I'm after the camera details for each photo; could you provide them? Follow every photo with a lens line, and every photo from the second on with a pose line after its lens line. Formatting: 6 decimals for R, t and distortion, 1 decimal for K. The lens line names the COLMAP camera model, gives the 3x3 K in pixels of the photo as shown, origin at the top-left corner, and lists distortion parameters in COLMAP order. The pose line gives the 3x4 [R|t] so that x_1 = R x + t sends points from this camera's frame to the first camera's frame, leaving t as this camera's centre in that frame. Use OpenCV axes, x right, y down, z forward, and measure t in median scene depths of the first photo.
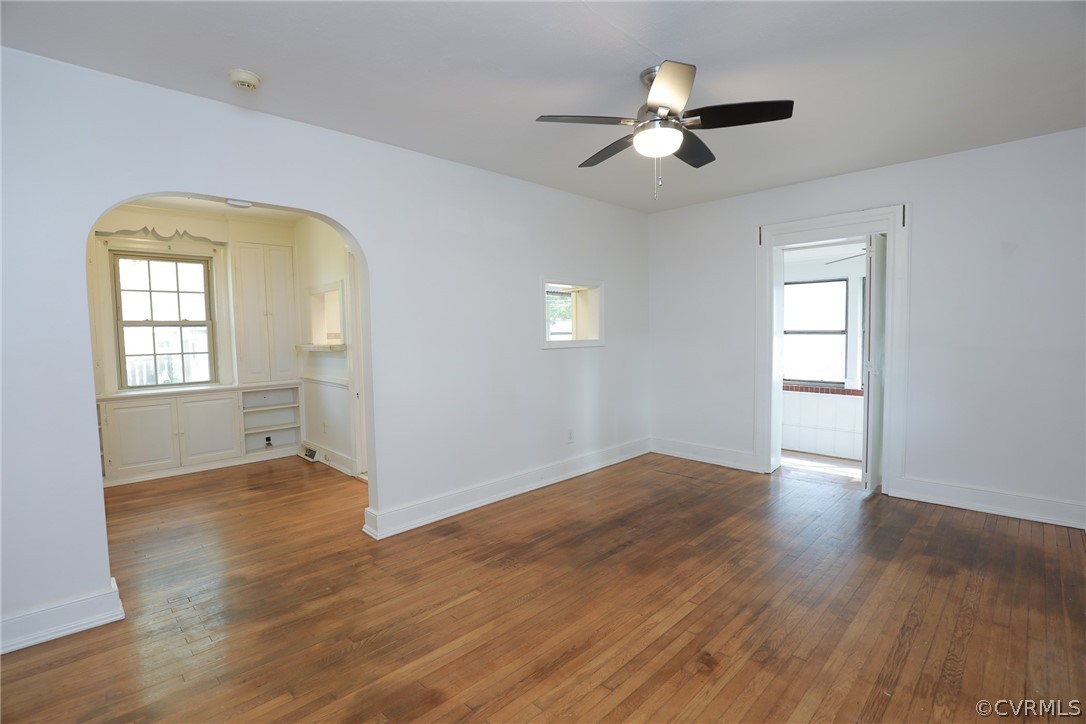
lens RADIAL K [[509.5, 0, 542.0], [0, 509.5, 364.2], [0, 0, 1]] dist [-0.020941, 0.000993]
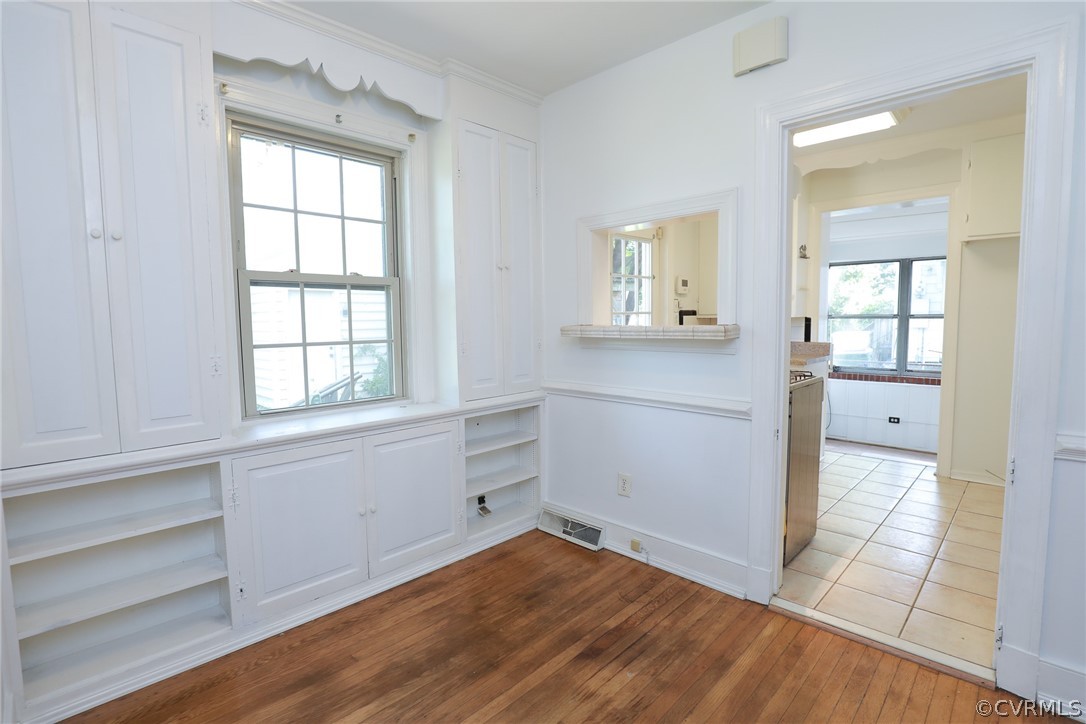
lens RADIAL K [[522.2, 0, 538.8], [0, 522.2, 362.1], [0, 0, 1]] dist [-0.037047, -0.000248]
pose [[0.999619, -0.000419, 0.027608, -0.521184], [-0.000198, 0.999750, 0.022337, -0.013205], [-0.027610, -0.022334, 0.999369, 0.466070]]
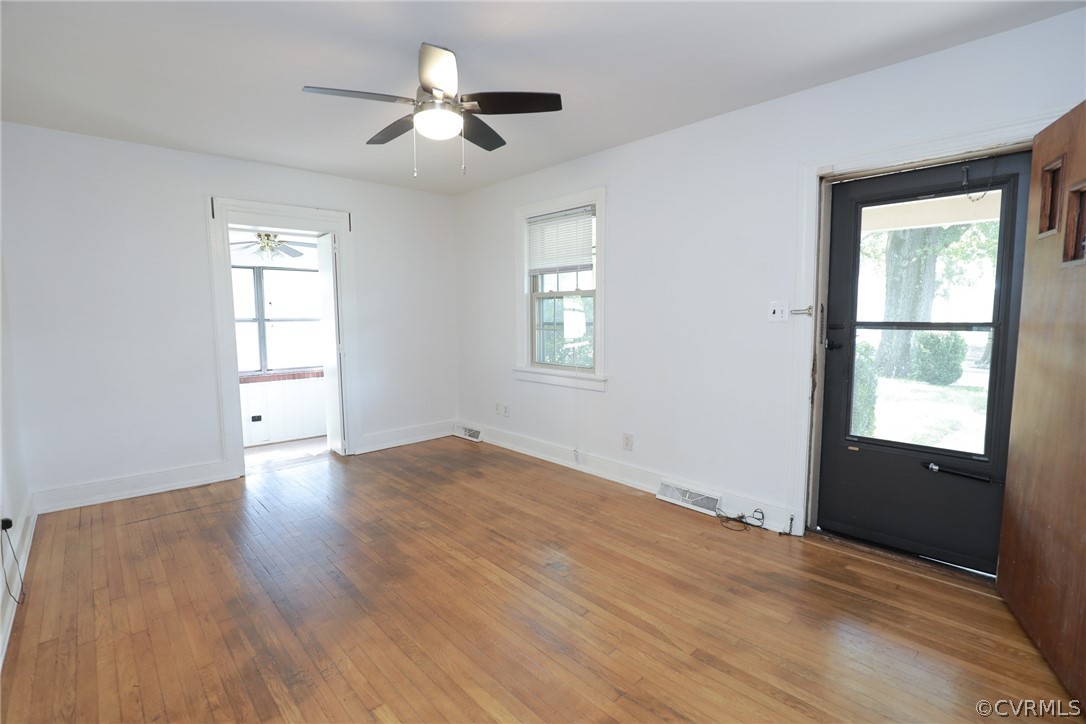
lens RADIAL K [[509.5, 0, 540.9], [0, 509.5, 361.4], [0, 0, 1]] dist [-0.020941, 0.000993]
pose [[0.033763, -0.079394, 0.996271, -2.475411], [0.068236, 0.994697, 0.076956, -0.128962], [-0.997098, 0.065383, 0.039001, 2.465032]]
